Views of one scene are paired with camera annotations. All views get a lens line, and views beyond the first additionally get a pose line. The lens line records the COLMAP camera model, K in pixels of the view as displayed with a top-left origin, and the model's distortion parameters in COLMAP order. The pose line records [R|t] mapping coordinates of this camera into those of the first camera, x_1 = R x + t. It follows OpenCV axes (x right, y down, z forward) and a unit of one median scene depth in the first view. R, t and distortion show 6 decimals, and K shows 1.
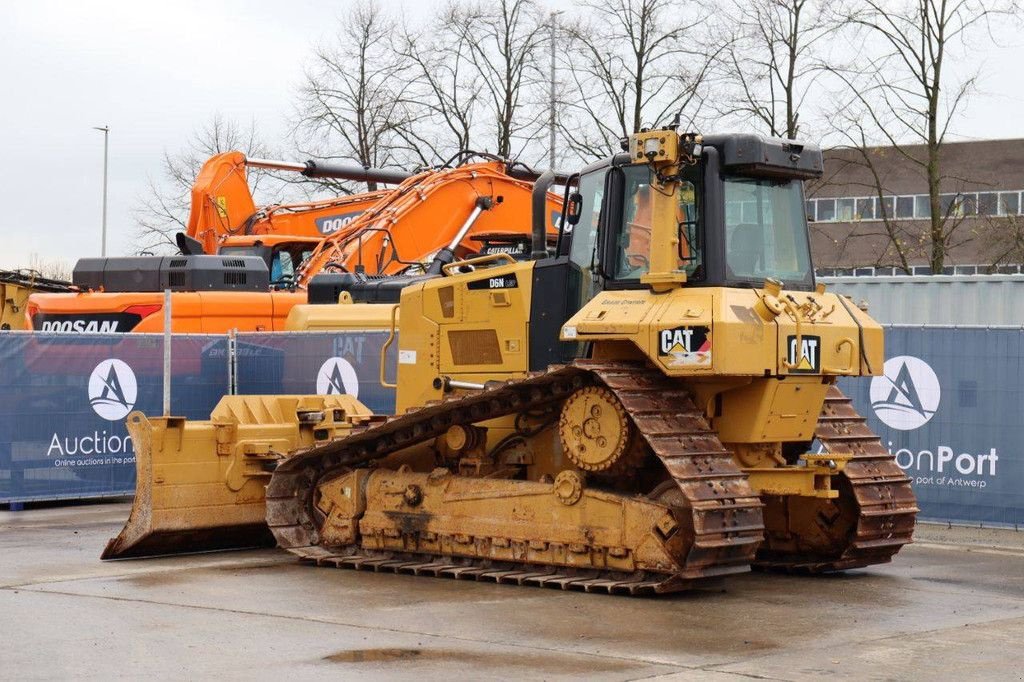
lens RADIAL K [[2169.2, 0, 512.0], [0, 2169.2, 341.0], [0, 0, 1]] dist [0.372770, 0.200220]
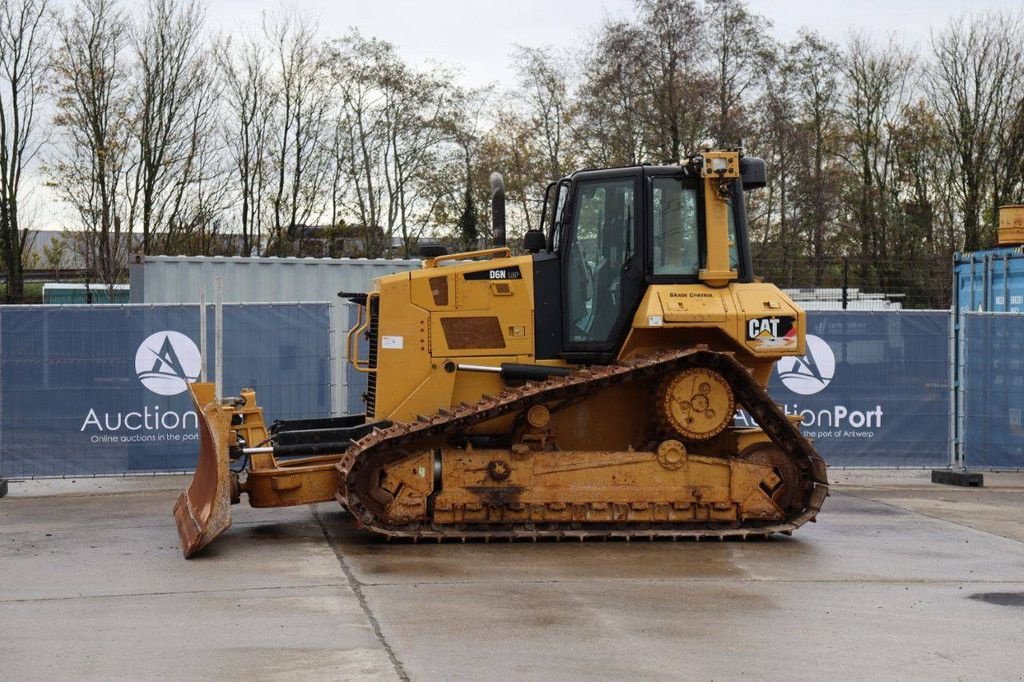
lens RADIAL K [[2169.2, 0, 512.0], [0, 2169.2, 341.0], [0, 0, 1]] dist [0.372770, 0.200220]
pose [[0.675169, -0.016079, 0.737487, -0.873371], [-0.002011, 0.999719, 0.023637, -0.020389], [-0.737660, -0.017442, 0.674947, 0.271500]]
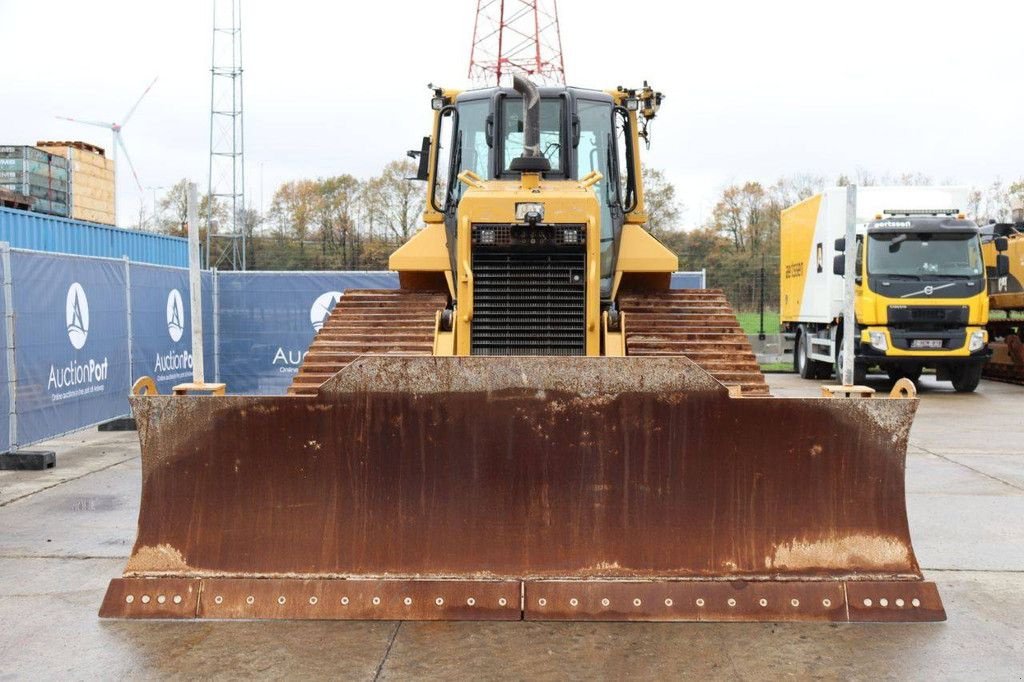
lens RADIAL K [[1320.6, 0, 526.8], [0, 1320.6, 339.2], [0, 0, 1]] dist [0.013083, 0.077100]
pose [[-0.605907, -0.044021, 0.794317, -0.447790], [-0.017808, 0.998968, 0.041779, 0.007166], [-0.795336, 0.011169, -0.606066, 1.445478]]
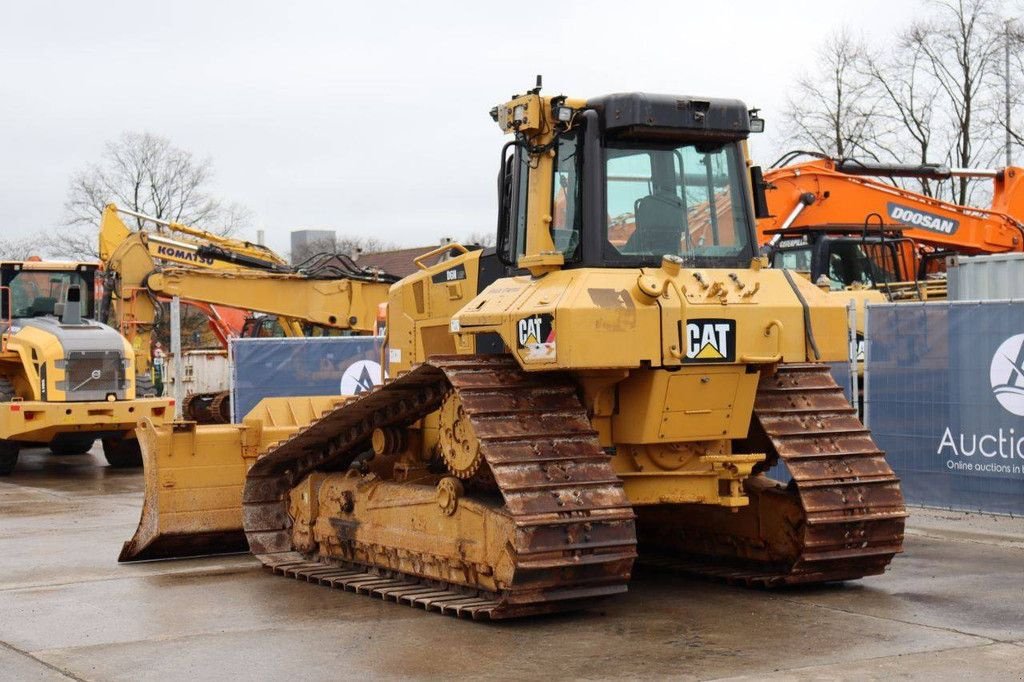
lens RADIAL K [[1739.9, 0, 512.0], [0, 1739.9, 341.0], [0, 0, 1]] dist [0.174096, 0.073473]
pose [[0.938799, -0.034207, -0.342763, 0.297019], [0.035496, 0.999367, -0.002512, 0.005154], [0.342632, -0.009809, 0.939419, 0.318953]]
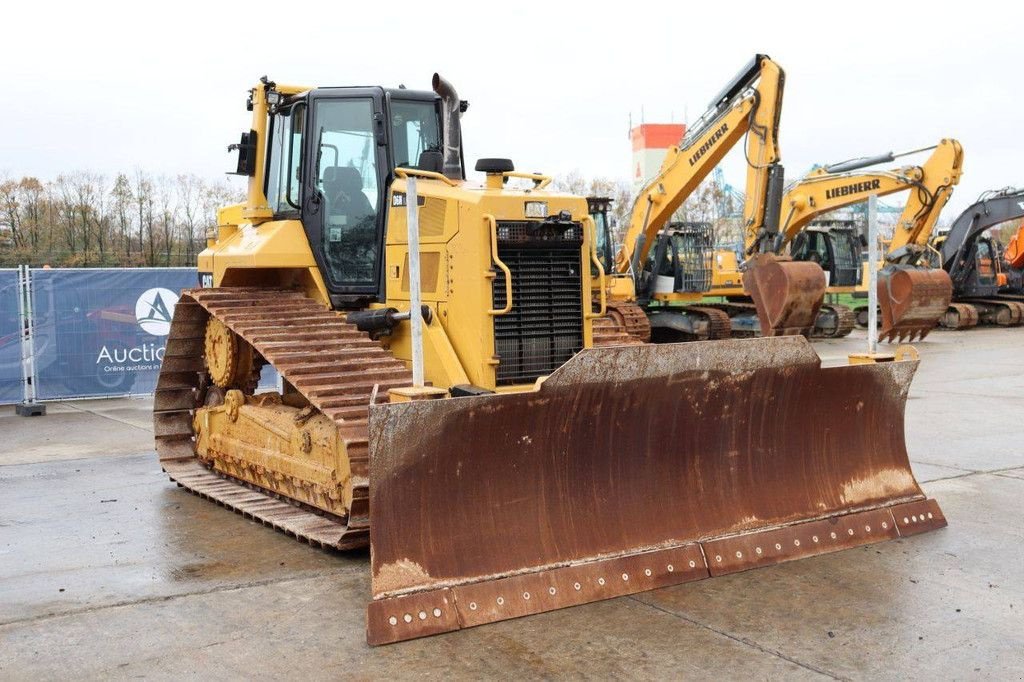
lens RADIAL K [[1215.6, 0, 543.6], [0, 1215.6, 342.8], [0, 0, 1]] dist [-0.011508, 0.027668]
pose [[-0.951839, -0.012777, 0.306332, -0.198689], [0.002996, 0.998696, 0.050965, 0.008373], [-0.306584, 0.049429, -0.950559, 1.613617]]
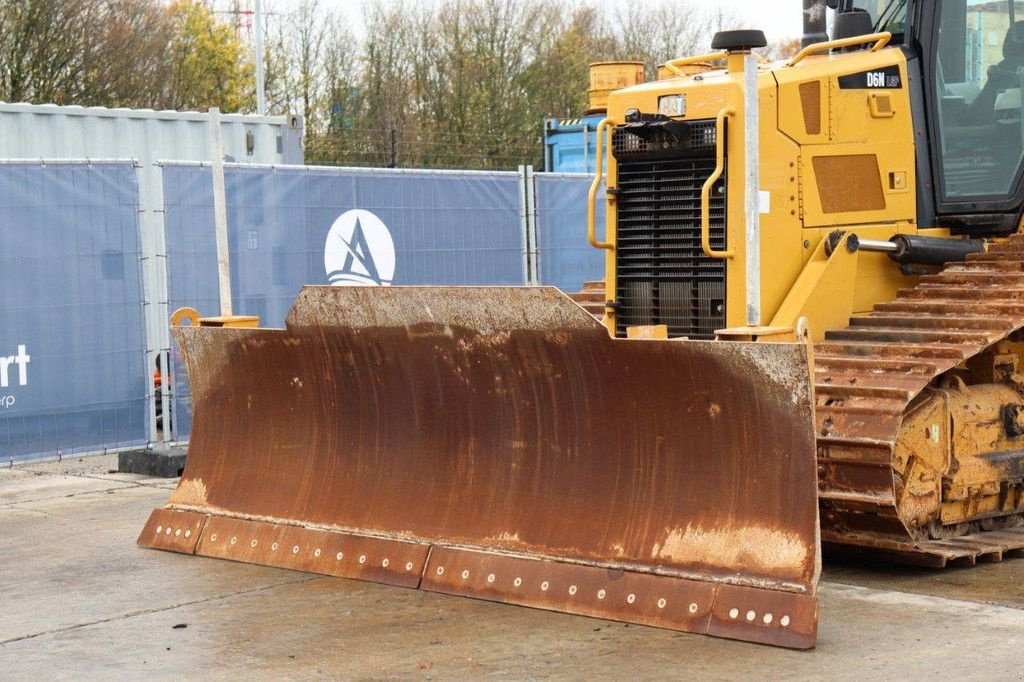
lens RADIAL K [[2089.1, 0, 512.0], [0, 2089.1, 341.0], [0, 0, 1]] dist [0.312301, 0.277013]
pose [[0.137517, -0.065529, 0.988329, -0.678462], [0.014240, 0.997837, 0.064178, 0.008381], [-0.990397, 0.005249, 0.138153, 1.095783]]
